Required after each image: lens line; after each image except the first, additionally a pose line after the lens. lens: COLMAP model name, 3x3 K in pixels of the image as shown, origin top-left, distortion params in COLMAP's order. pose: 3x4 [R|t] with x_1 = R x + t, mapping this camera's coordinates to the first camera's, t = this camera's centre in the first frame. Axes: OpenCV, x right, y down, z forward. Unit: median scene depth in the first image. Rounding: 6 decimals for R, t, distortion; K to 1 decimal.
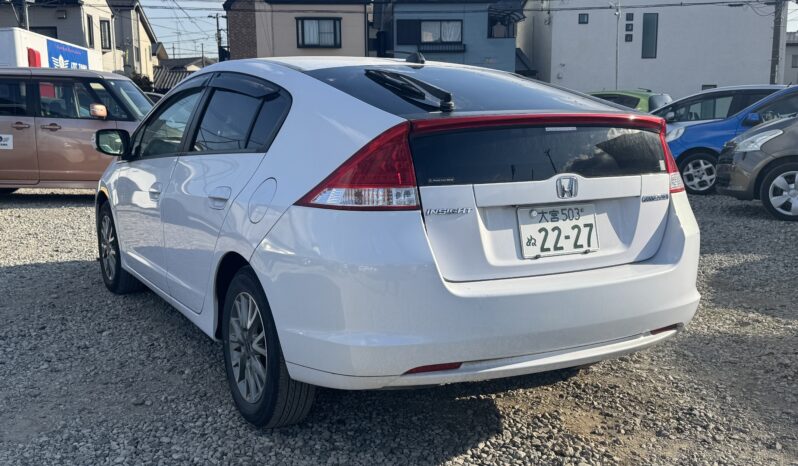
lens RADIAL K [[811.7, 0, 392.9], [0, 811.7, 236.7], [0, 0, 1]] dist [0.069547, 0.000000]
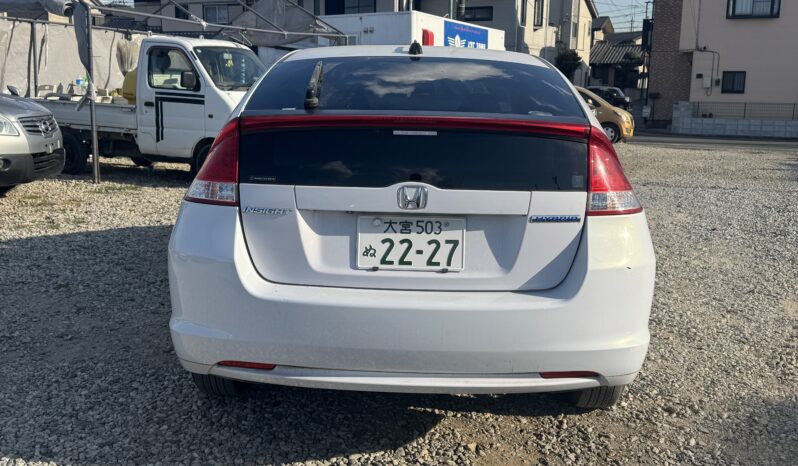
lens RADIAL K [[811.7, 0, 394.7], [0, 811.7, 231.3], [0, 0, 1]] dist [0.069547, 0.000000]
pose [[0.864721, 0.110115, -0.490034, 0.582668], [-0.098479, 0.993904, 0.049562, -0.059610], [0.492504, 0.005401, 0.870293, 0.182887]]
